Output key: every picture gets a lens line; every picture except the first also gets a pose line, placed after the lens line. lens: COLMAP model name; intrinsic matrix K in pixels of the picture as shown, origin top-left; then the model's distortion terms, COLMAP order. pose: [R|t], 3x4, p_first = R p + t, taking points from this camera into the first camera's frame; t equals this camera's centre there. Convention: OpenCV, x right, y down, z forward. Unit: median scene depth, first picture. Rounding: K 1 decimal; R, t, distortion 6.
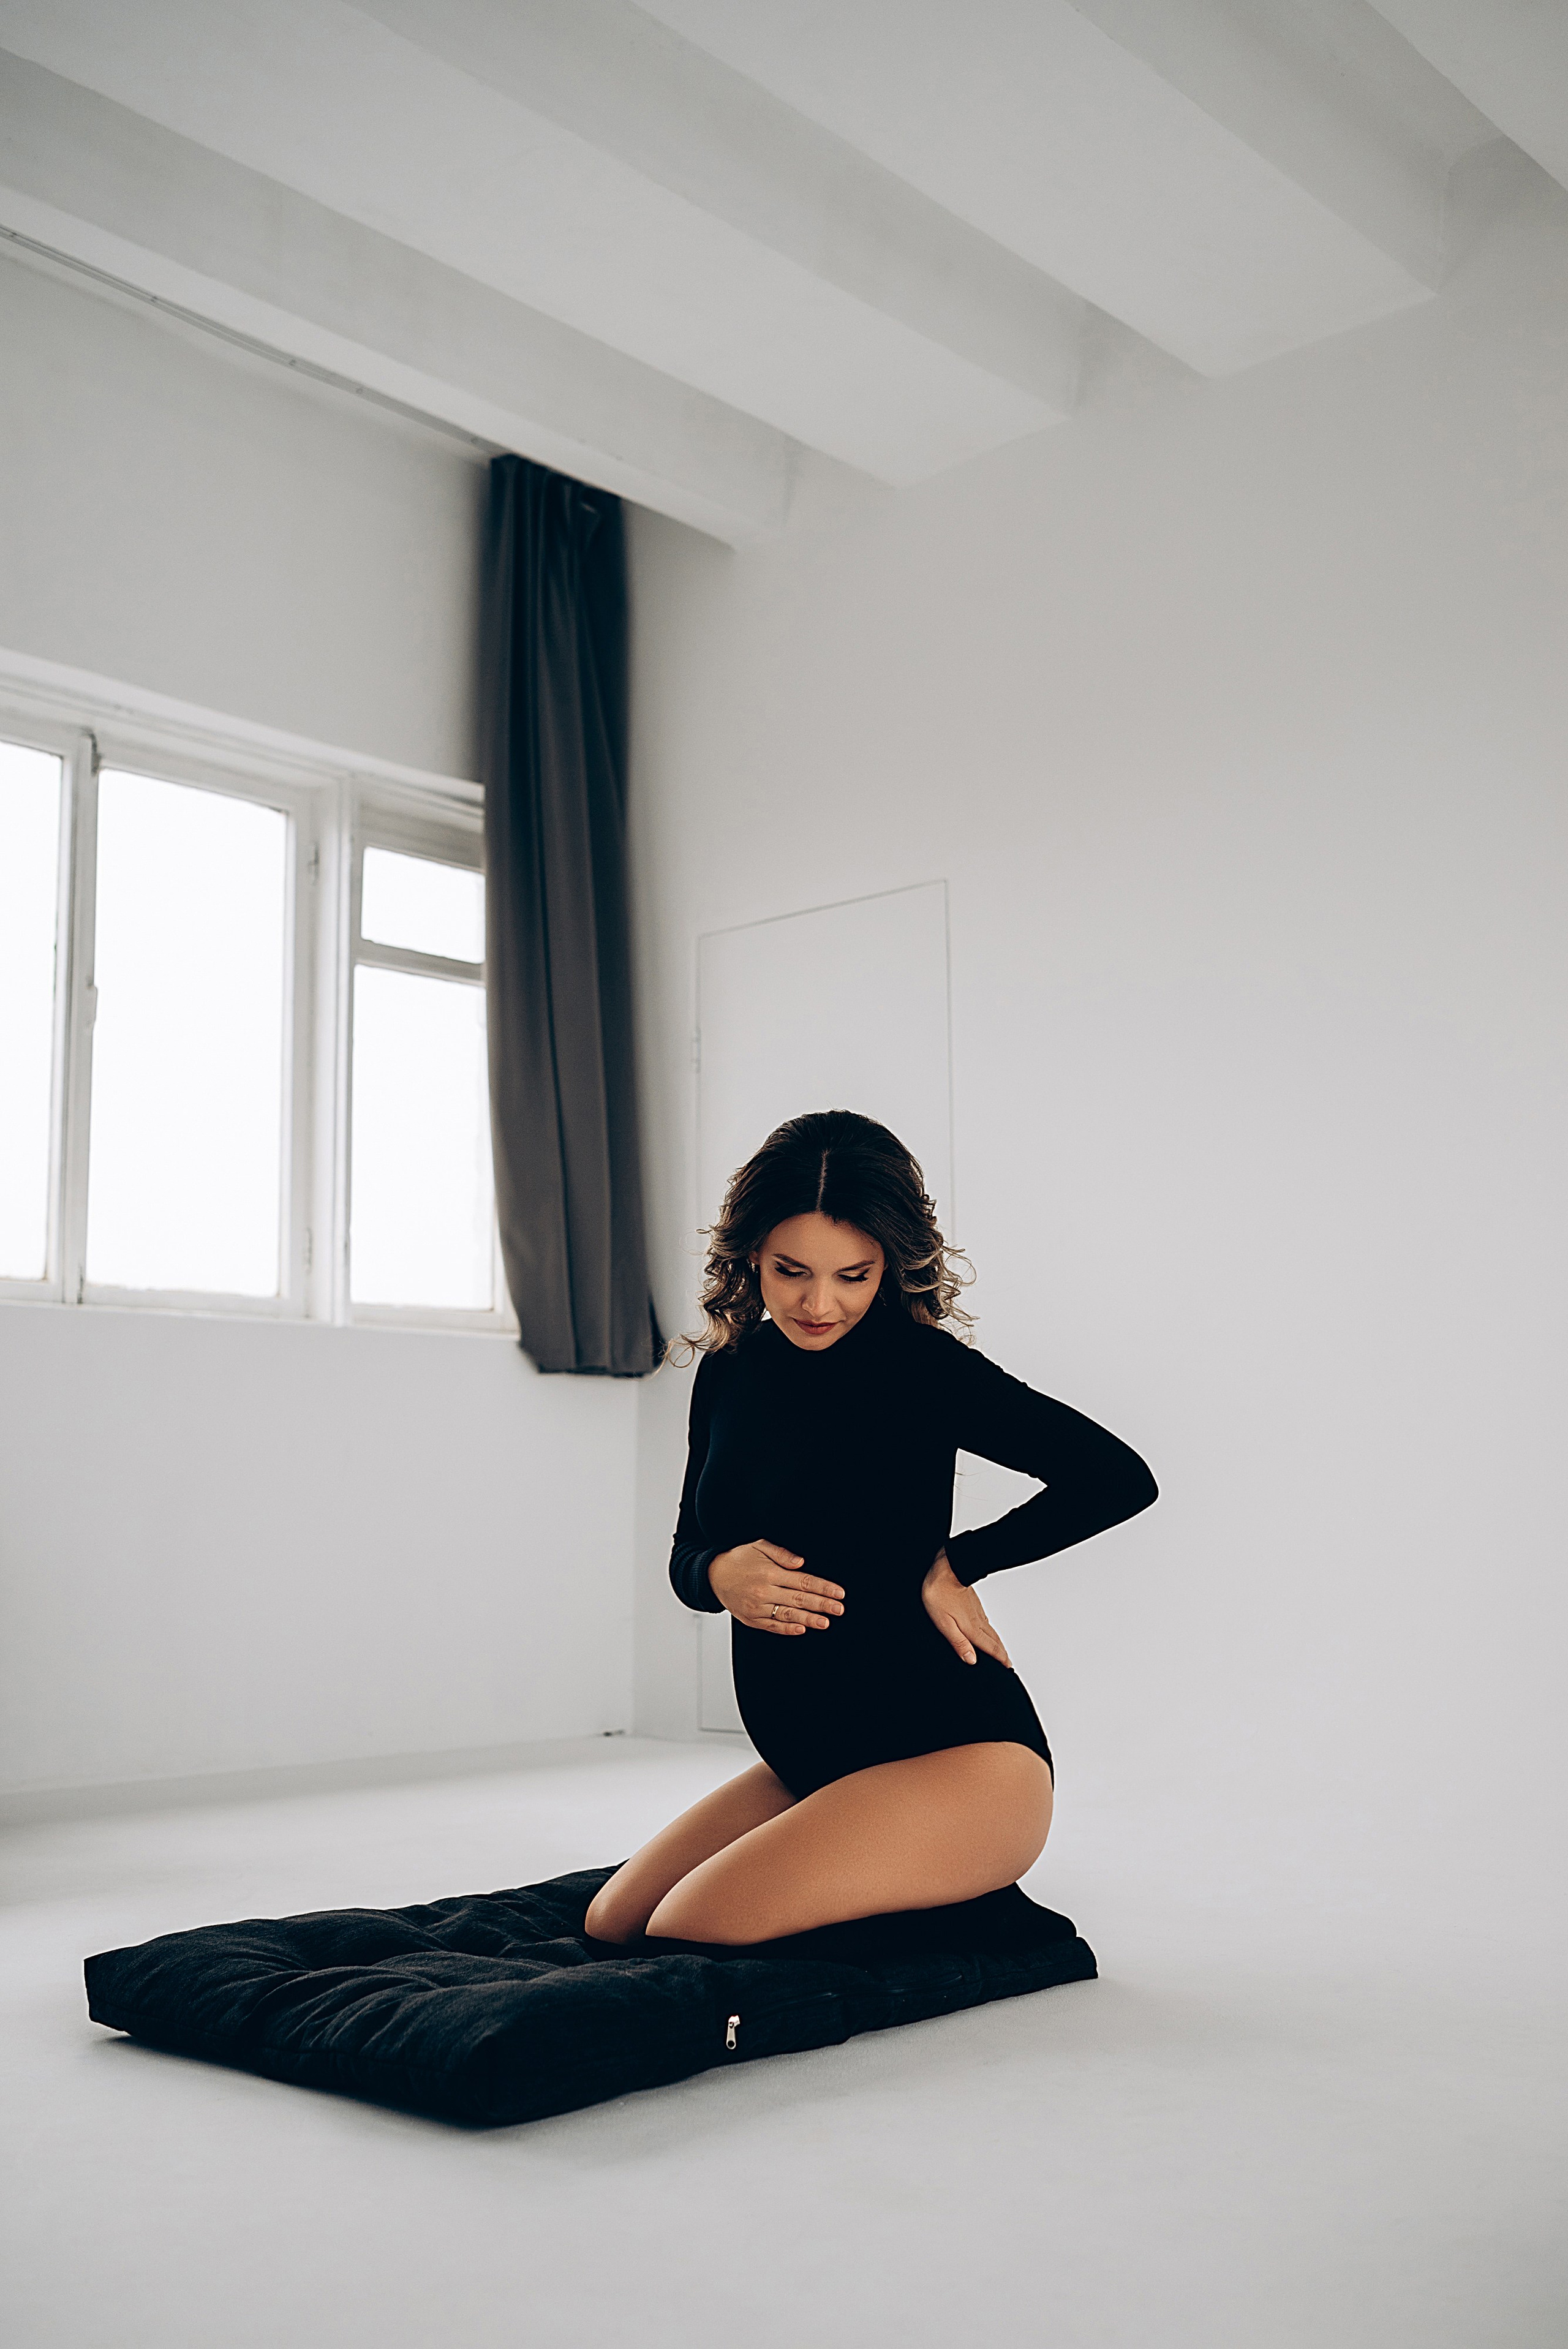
lens RADIAL K [[2331.9, 0, 784.0], [0, 2331.9, 1174.5], [0, 0, 1]] dist [-0.005767, 0.025420]
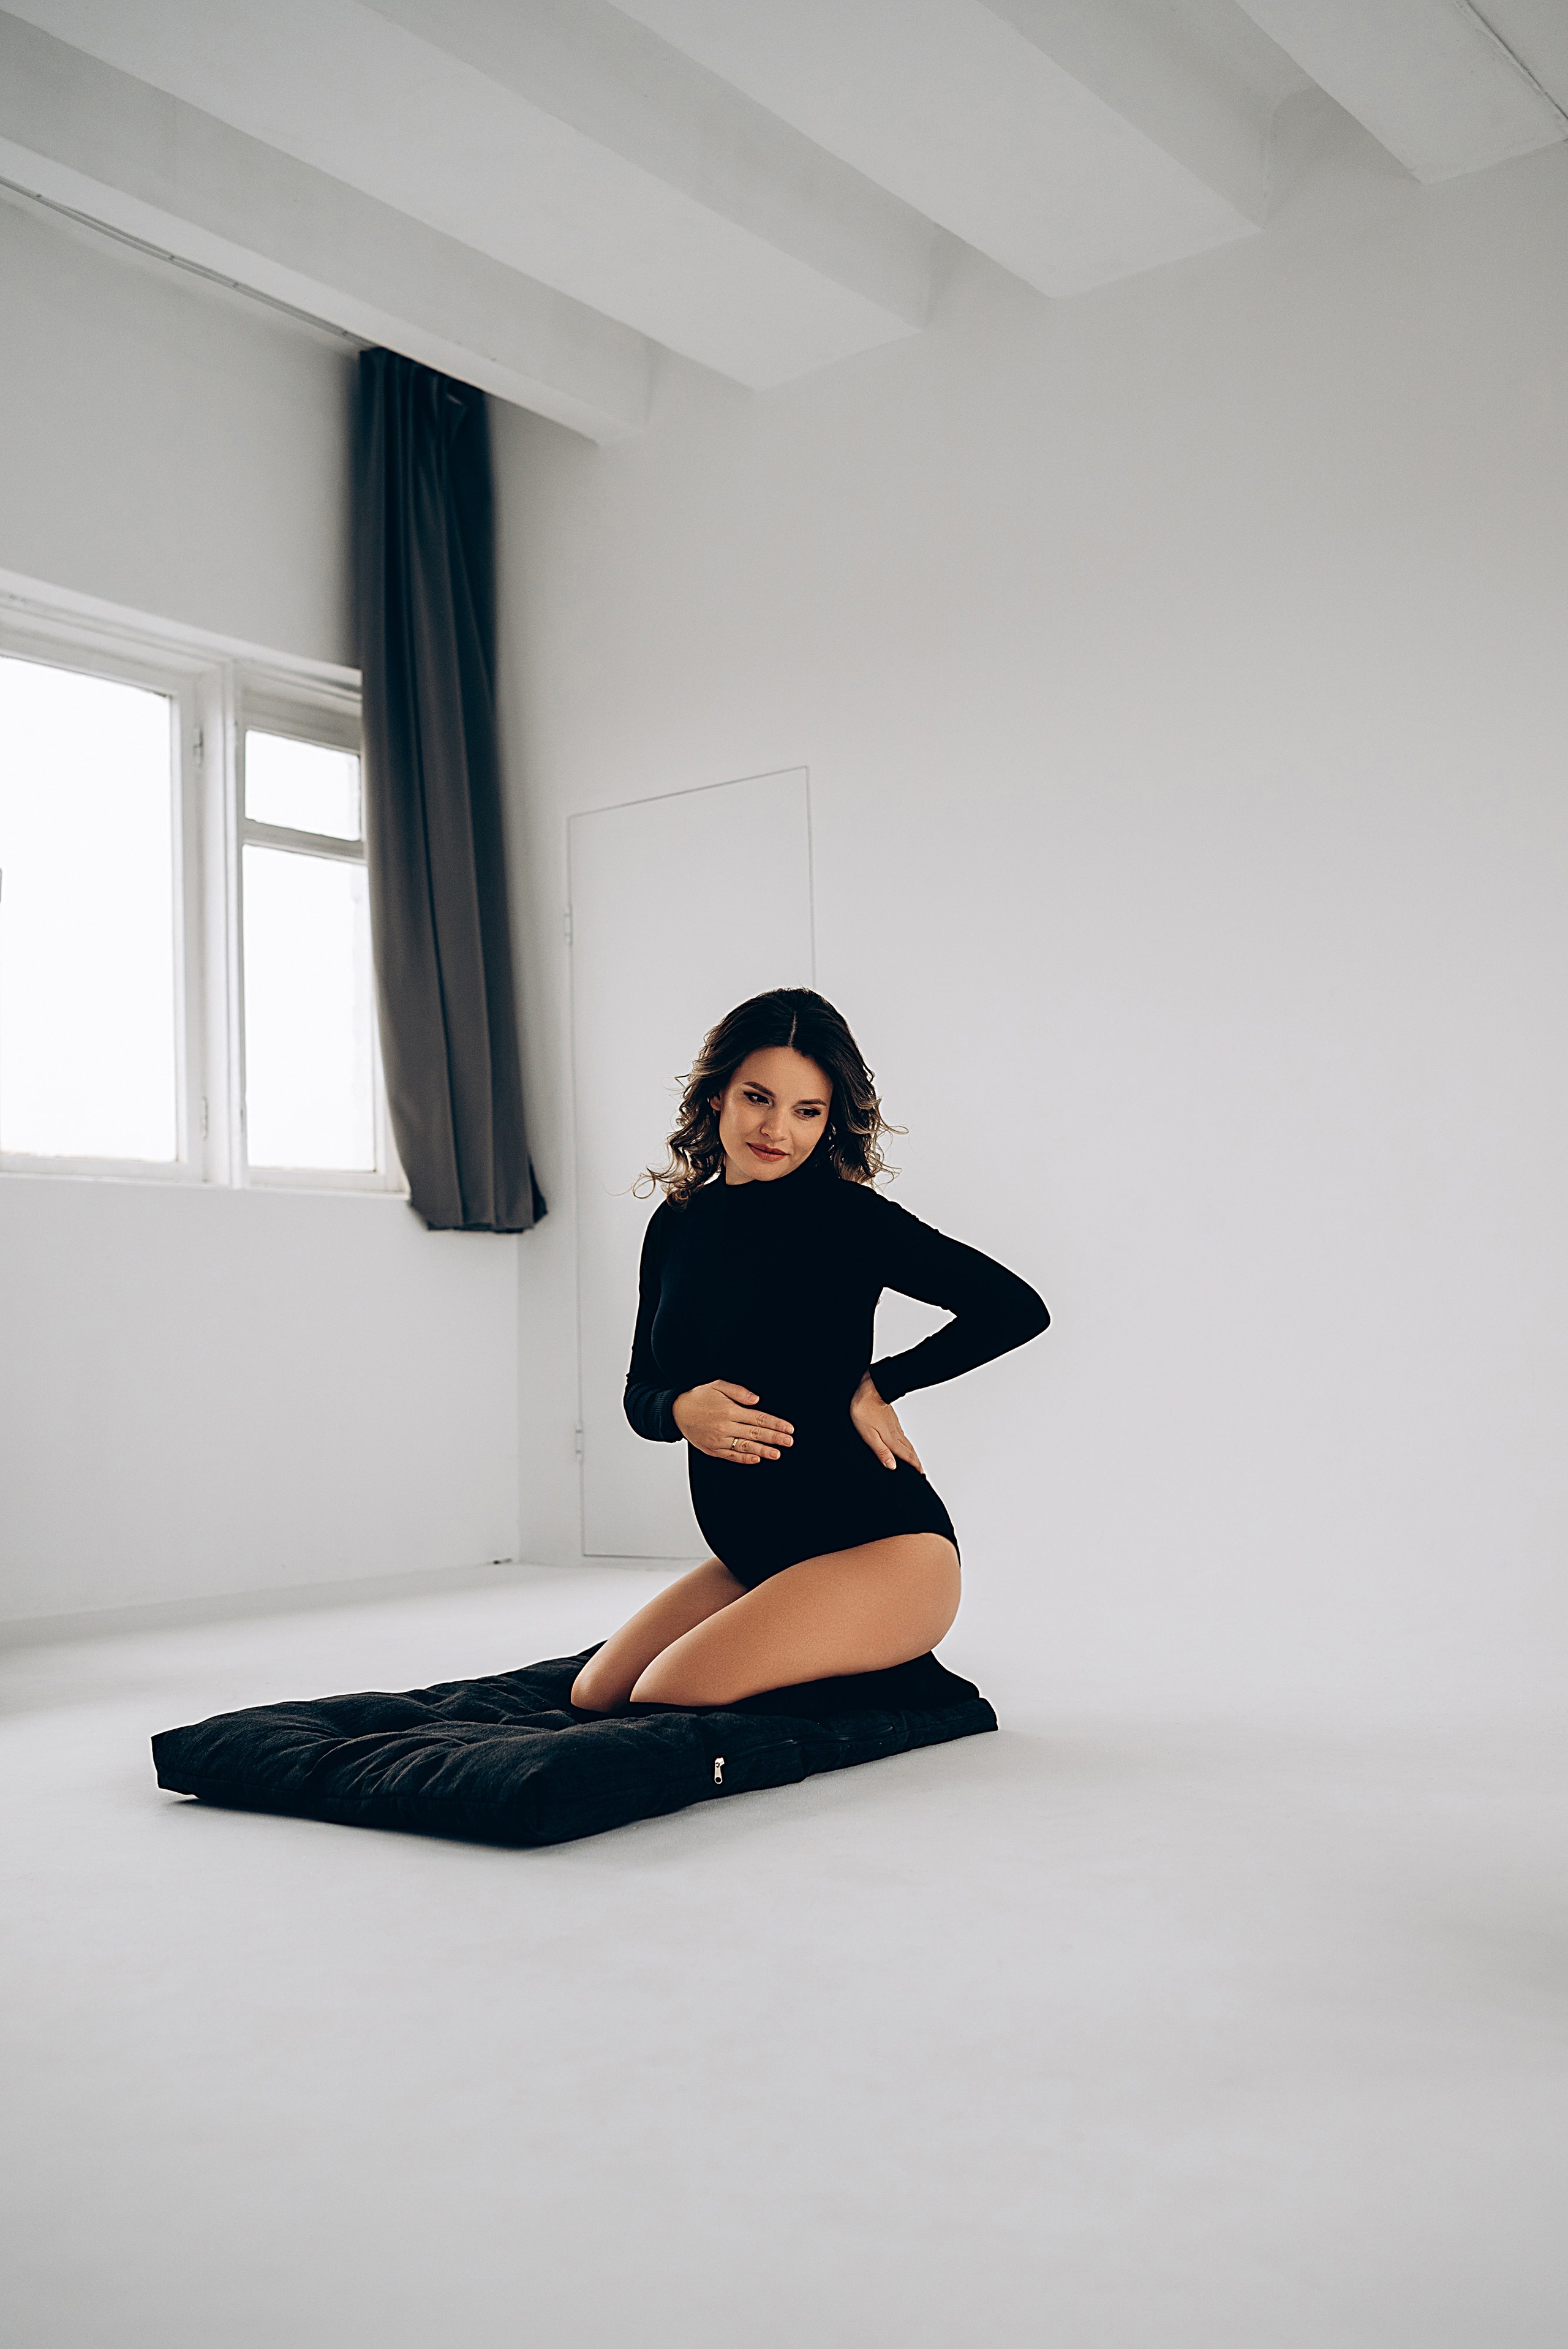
lens RADIAL K [[2340.9, 0, 784.0], [0, 2340.9, 1174.5], [0, 0, 1]] dist [0.001075, -0.005984]
pose [[0.995995, -0.013093, 0.088449, -0.038150], [0.007416, 0.997908, 0.064217, -0.008088], [-0.089105, -0.063304, 0.994009, -0.080419]]
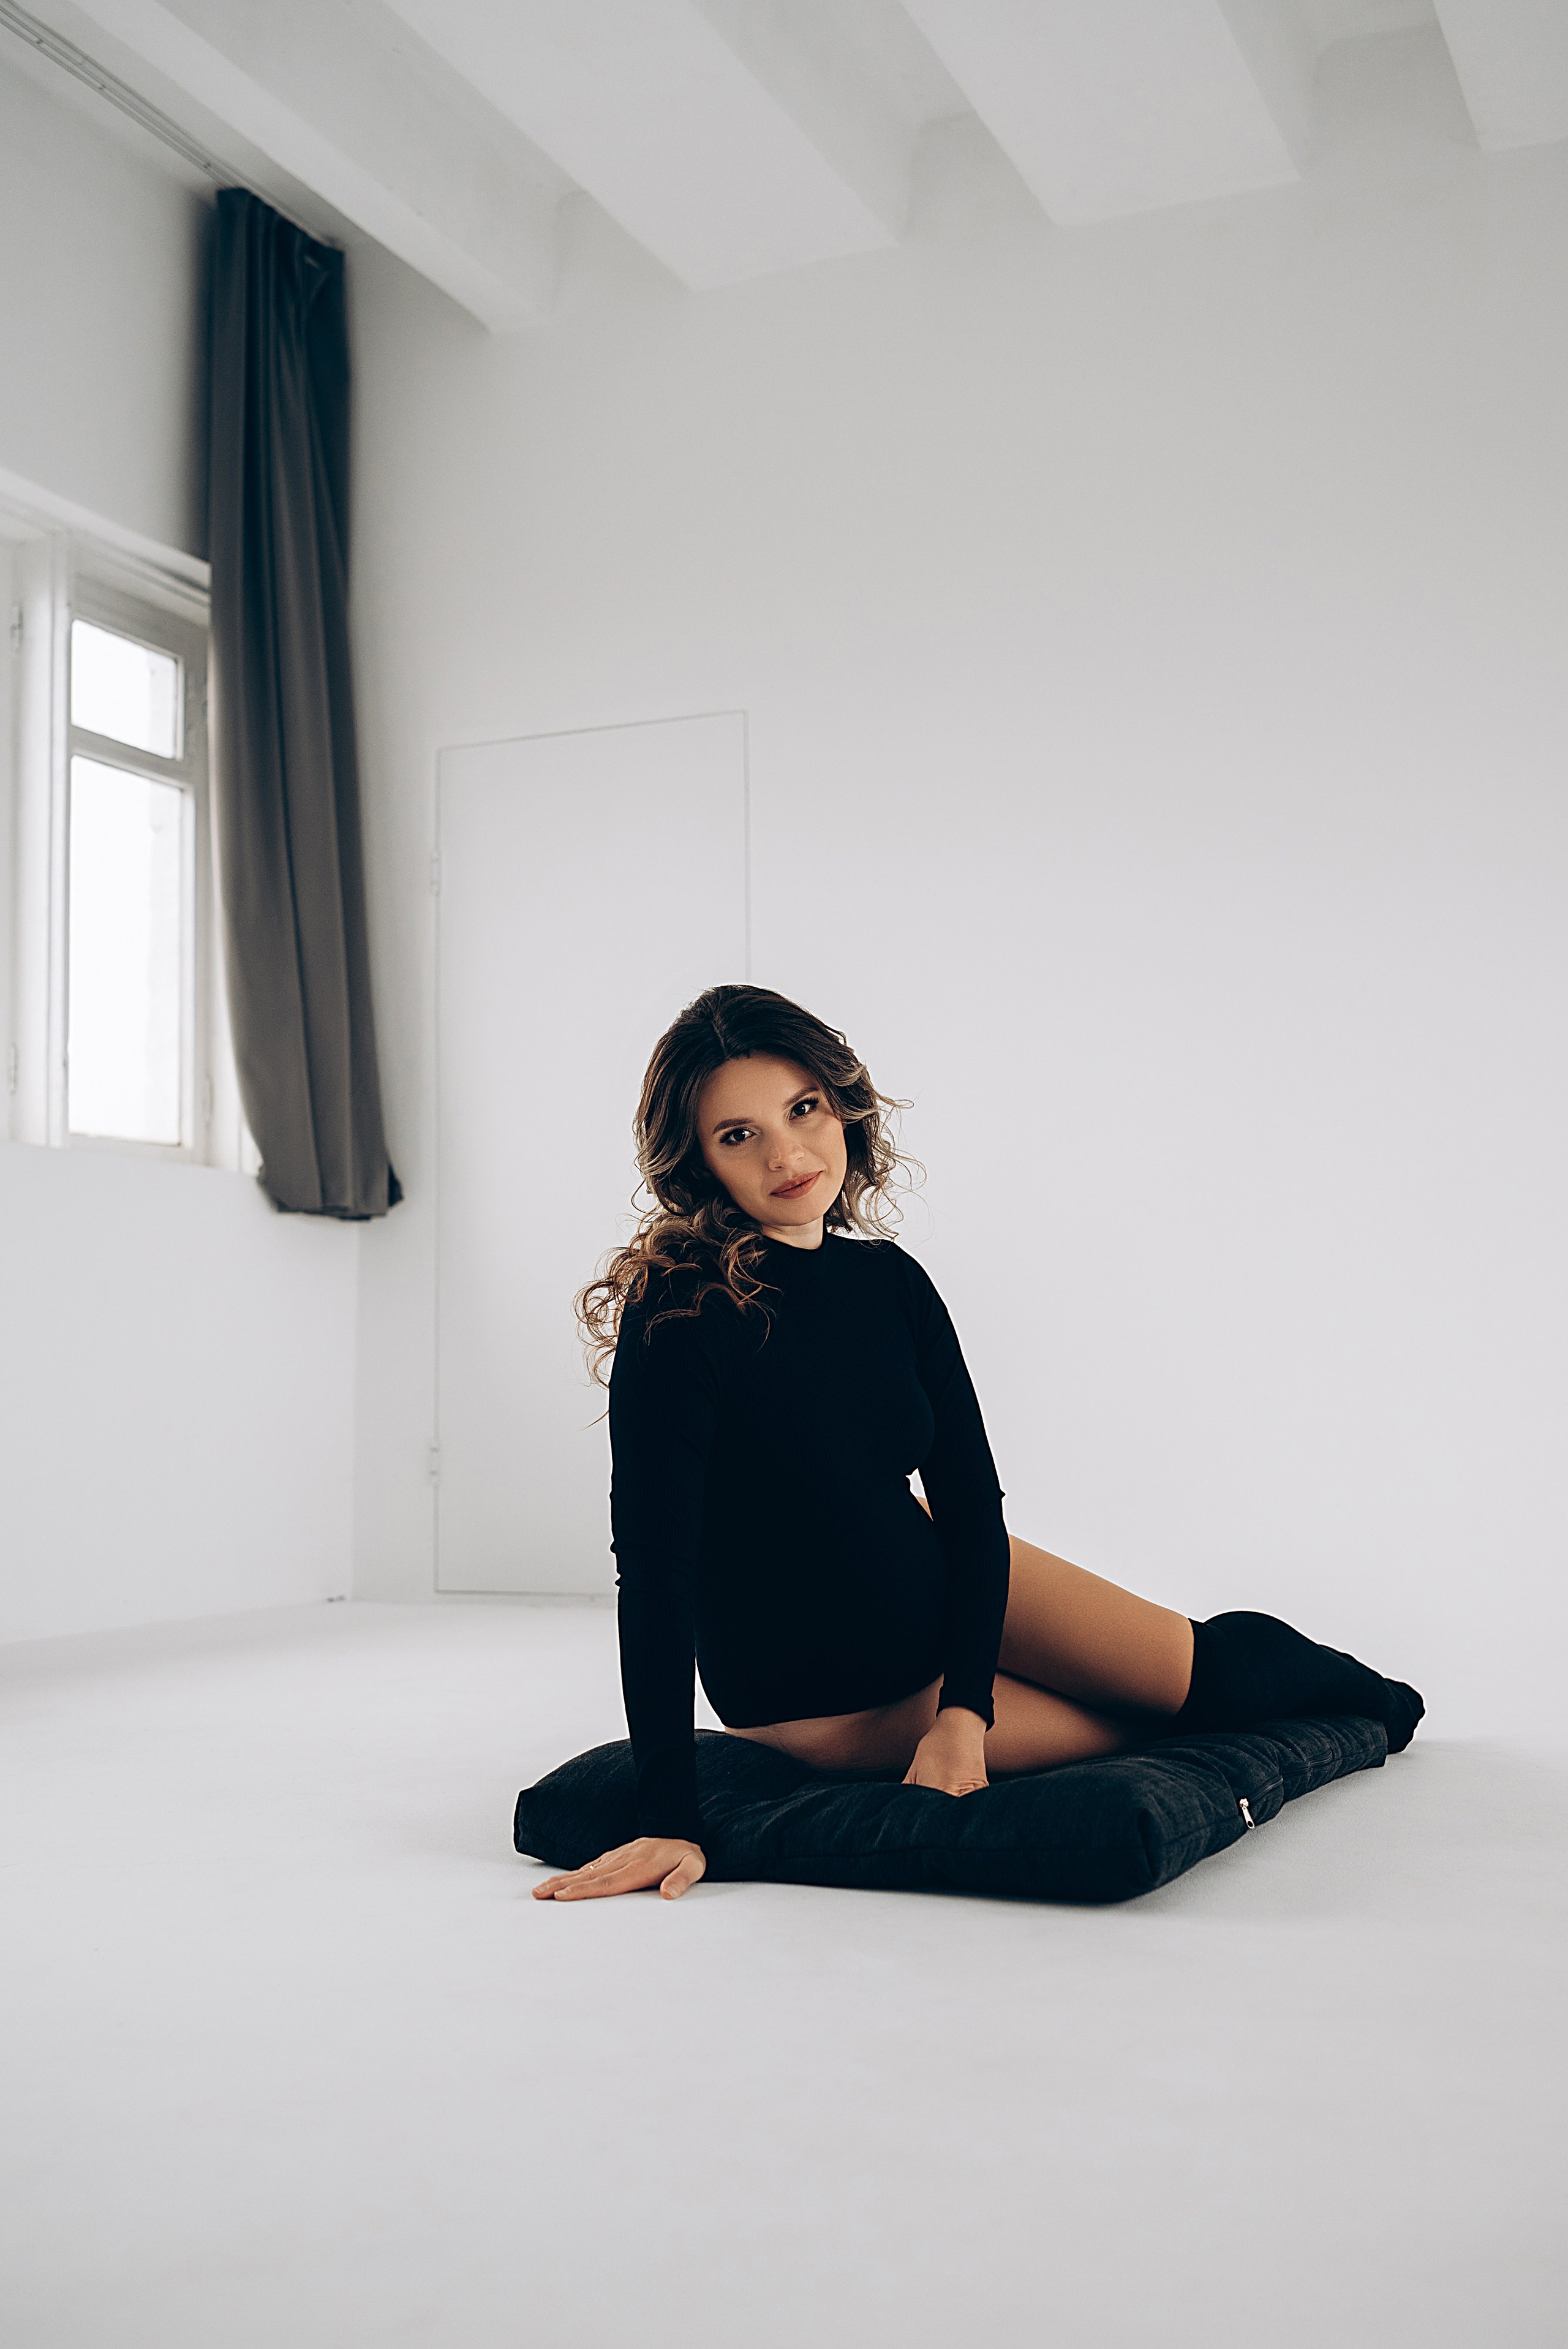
lens RADIAL K [[2441.3, 0, 815.4], [0, 2441.3, 1183.4], [0, 0, 1]] dist [-0.005680, 0.013512]
pose [[0.943576, 0.025666, 0.330161, -0.228199], [-0.043396, 0.997978, 0.046442, 0.020545], [-0.328302, -0.058149, 0.942781, 0.025813]]
